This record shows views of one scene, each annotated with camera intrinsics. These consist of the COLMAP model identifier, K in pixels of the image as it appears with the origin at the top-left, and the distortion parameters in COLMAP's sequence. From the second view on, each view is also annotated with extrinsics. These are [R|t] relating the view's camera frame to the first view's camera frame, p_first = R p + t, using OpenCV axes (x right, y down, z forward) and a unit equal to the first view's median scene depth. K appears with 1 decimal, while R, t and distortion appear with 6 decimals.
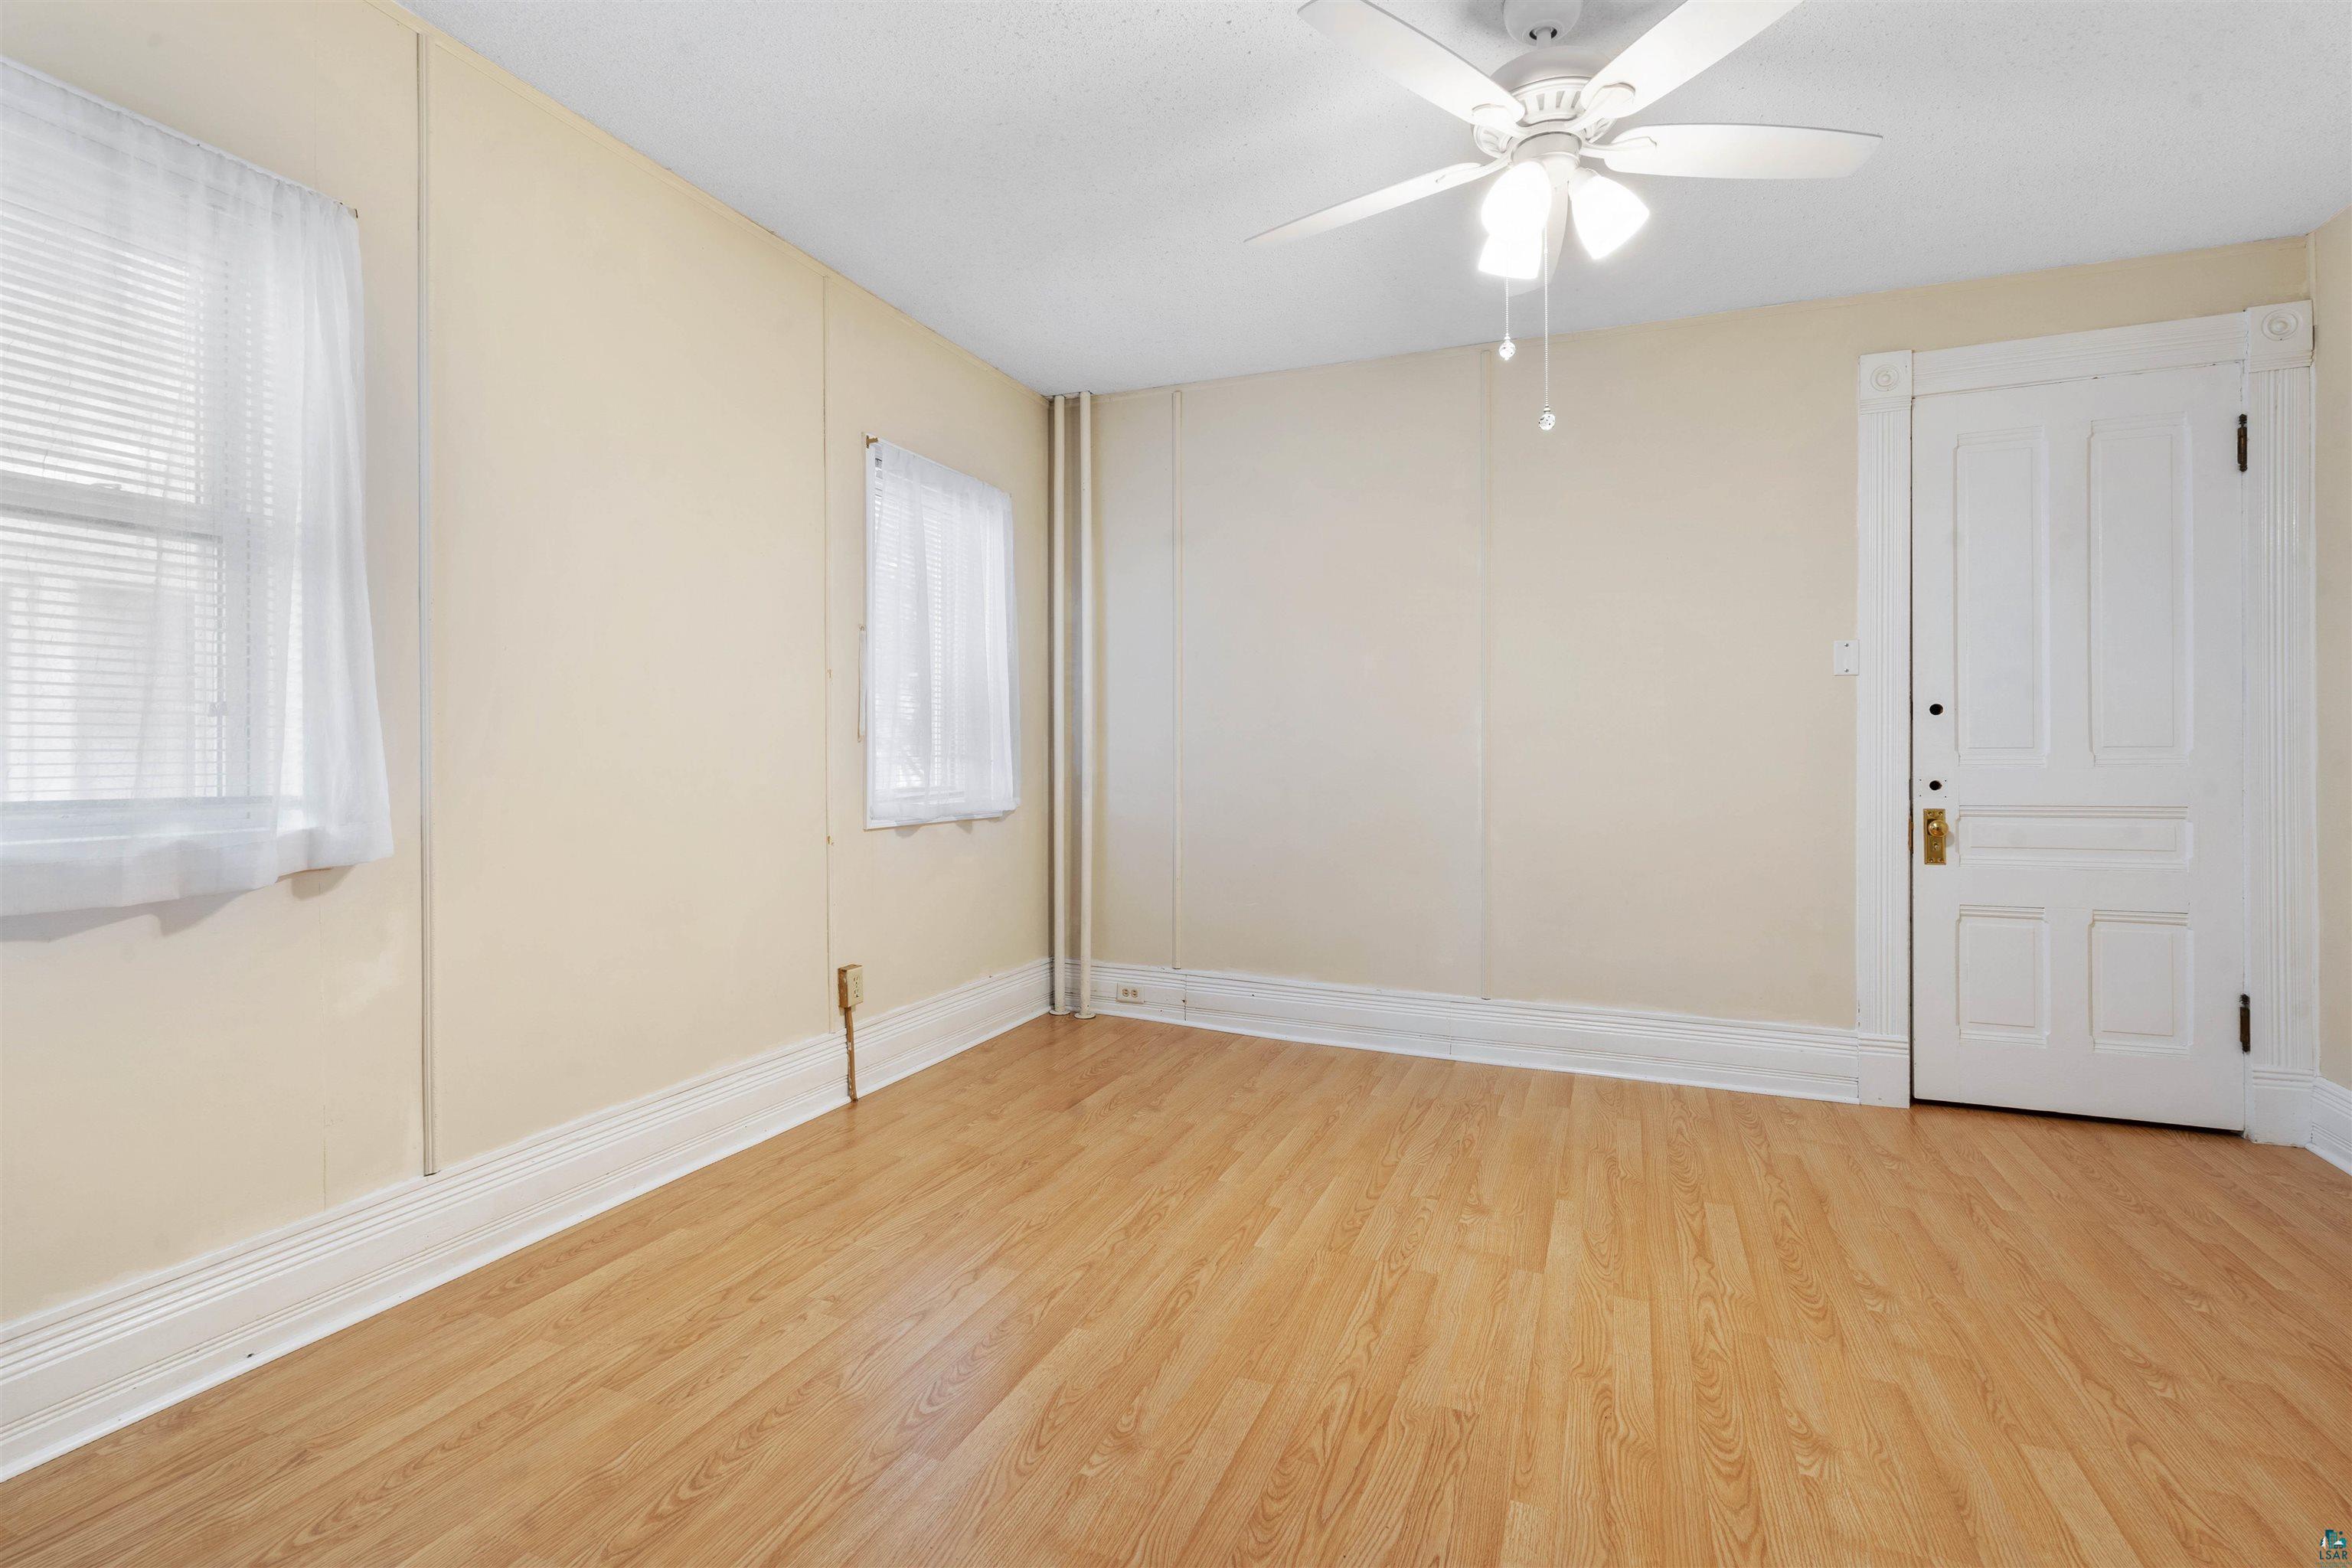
lens RADIAL K [[1083.4, 0, 1174.2], [0, 1083.4, 765.4], [0, 0, 1]] dist [-0.003303, 0.000716]
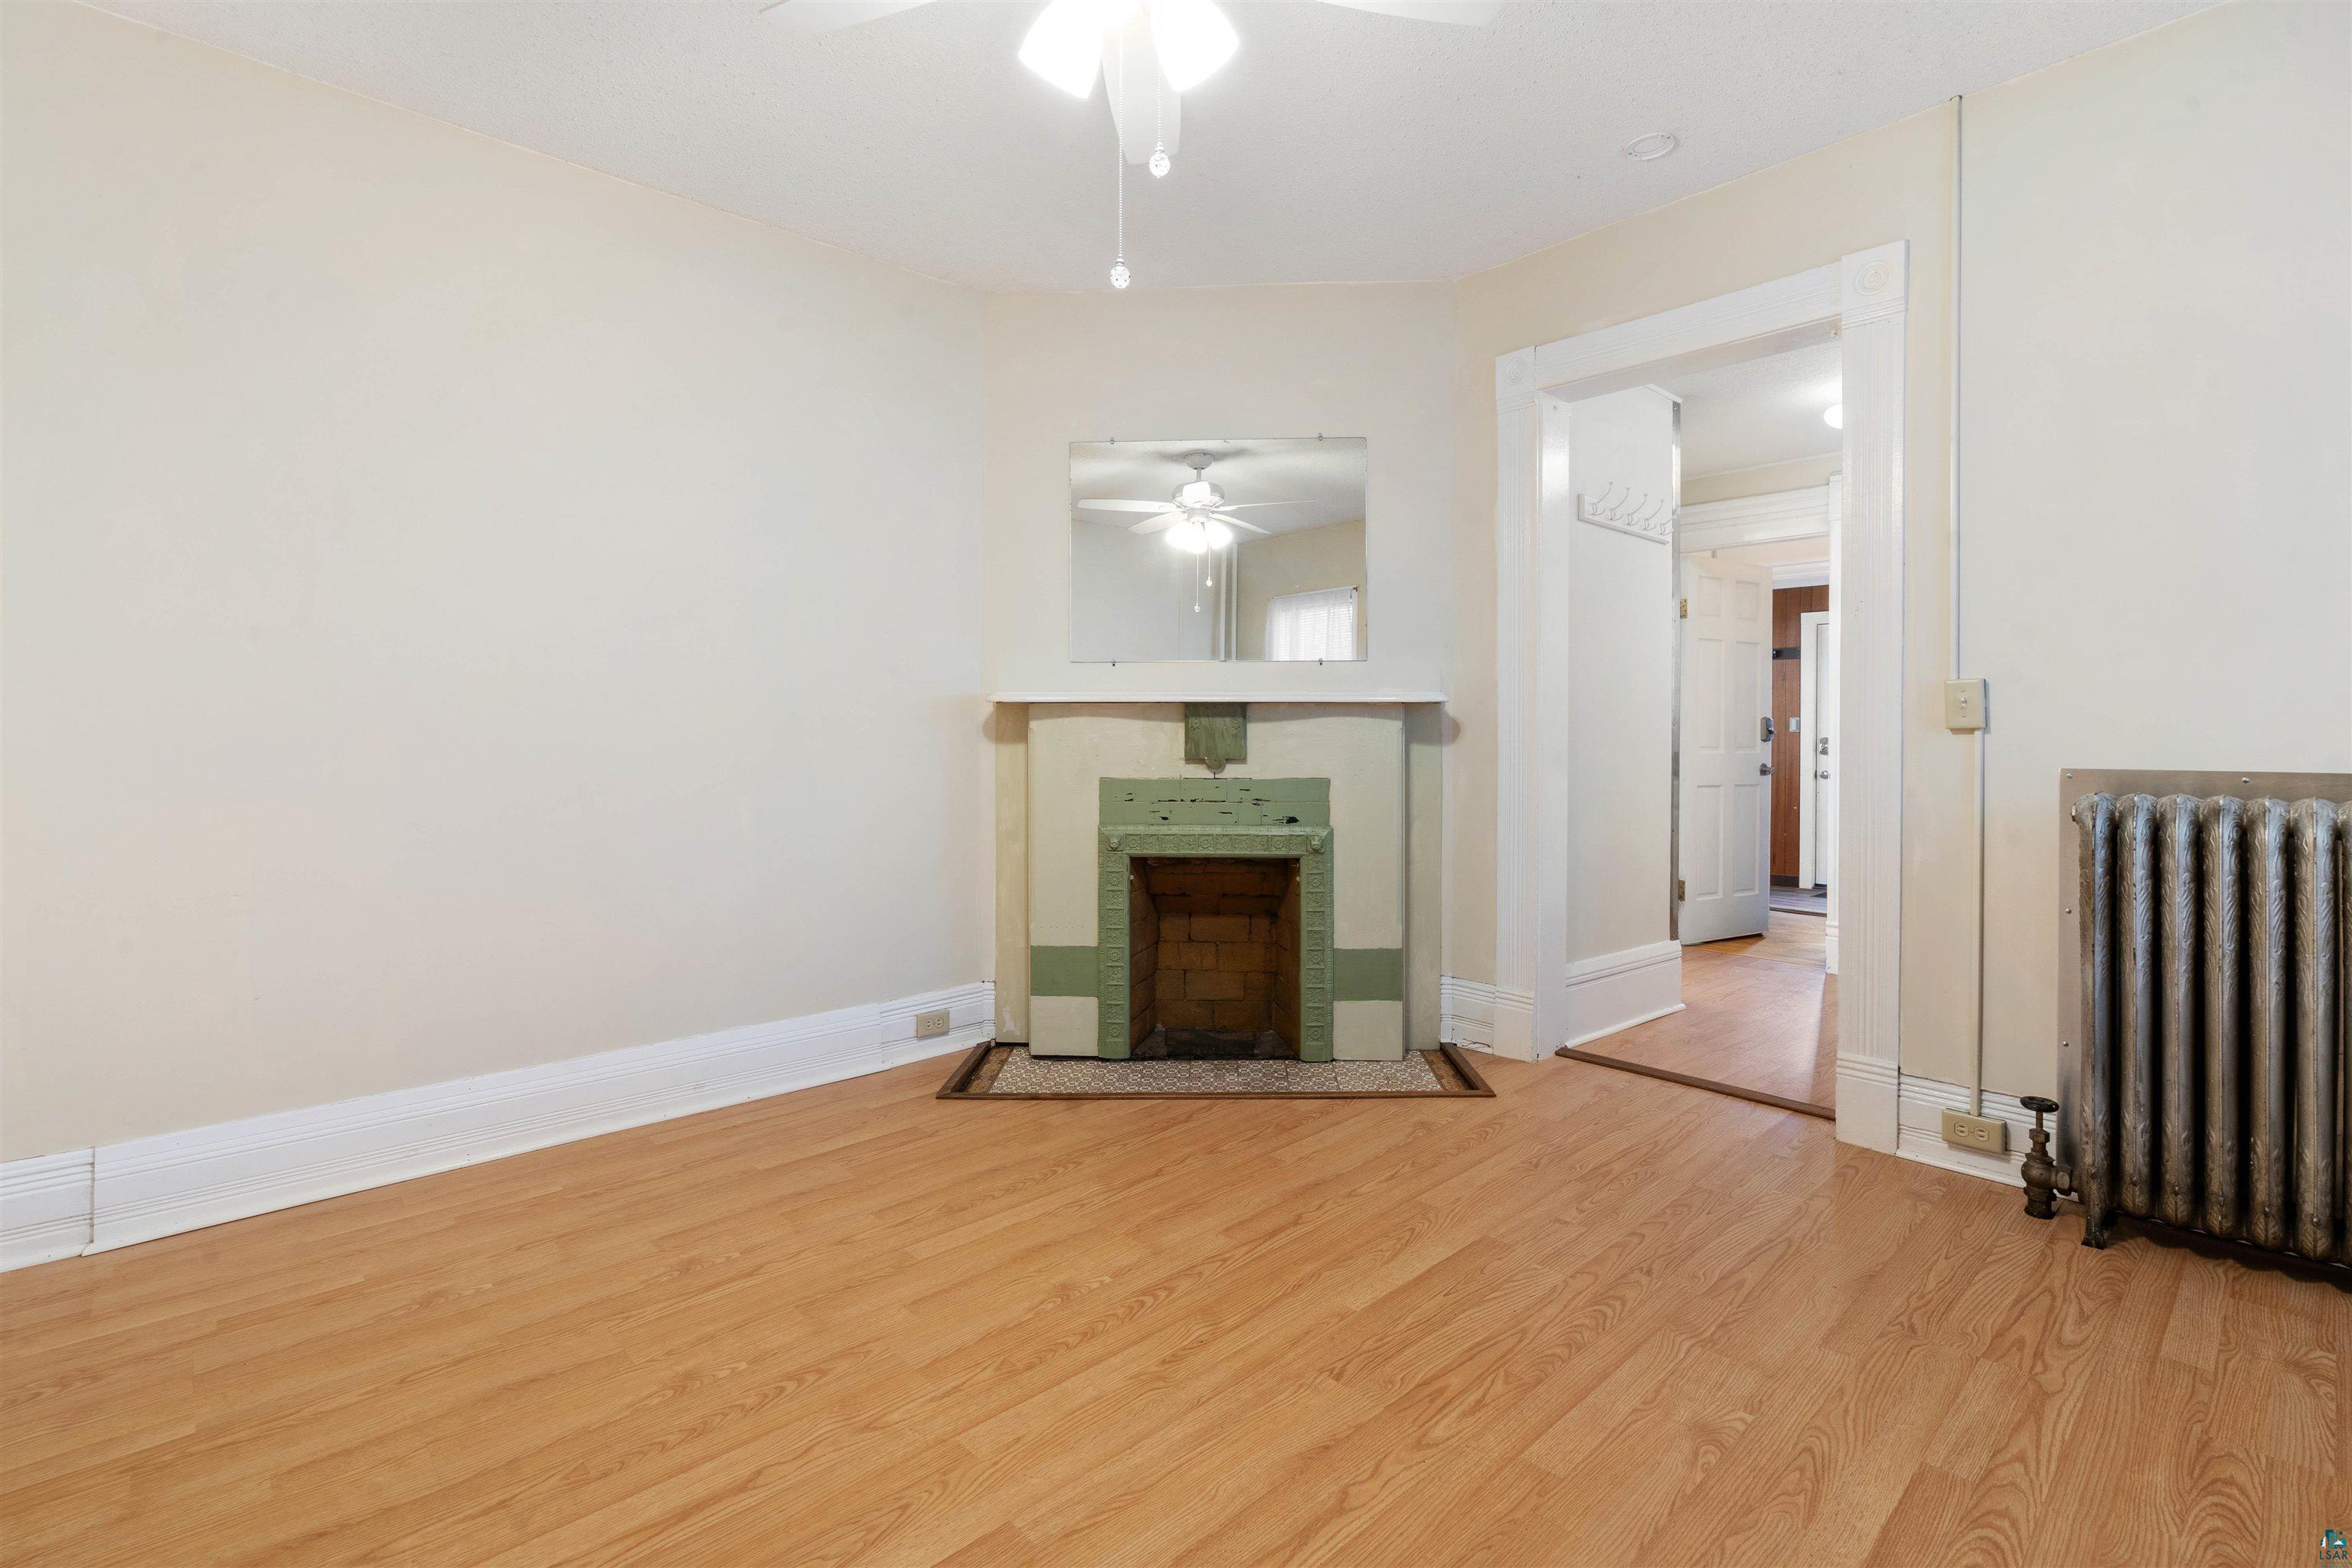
lens RADIAL K [[1083.4, 0, 1178.1], [0, 1083.4, 763.0], [0, 0, 1]] dist [-0.003303, 0.000716]
pose [[-0.910684, -0.011064, 0.412955, -0.007462], [0.001861, 0.999521, 0.030884, 0.008970], [-0.413099, 0.028894, -0.910228, 1.972229]]
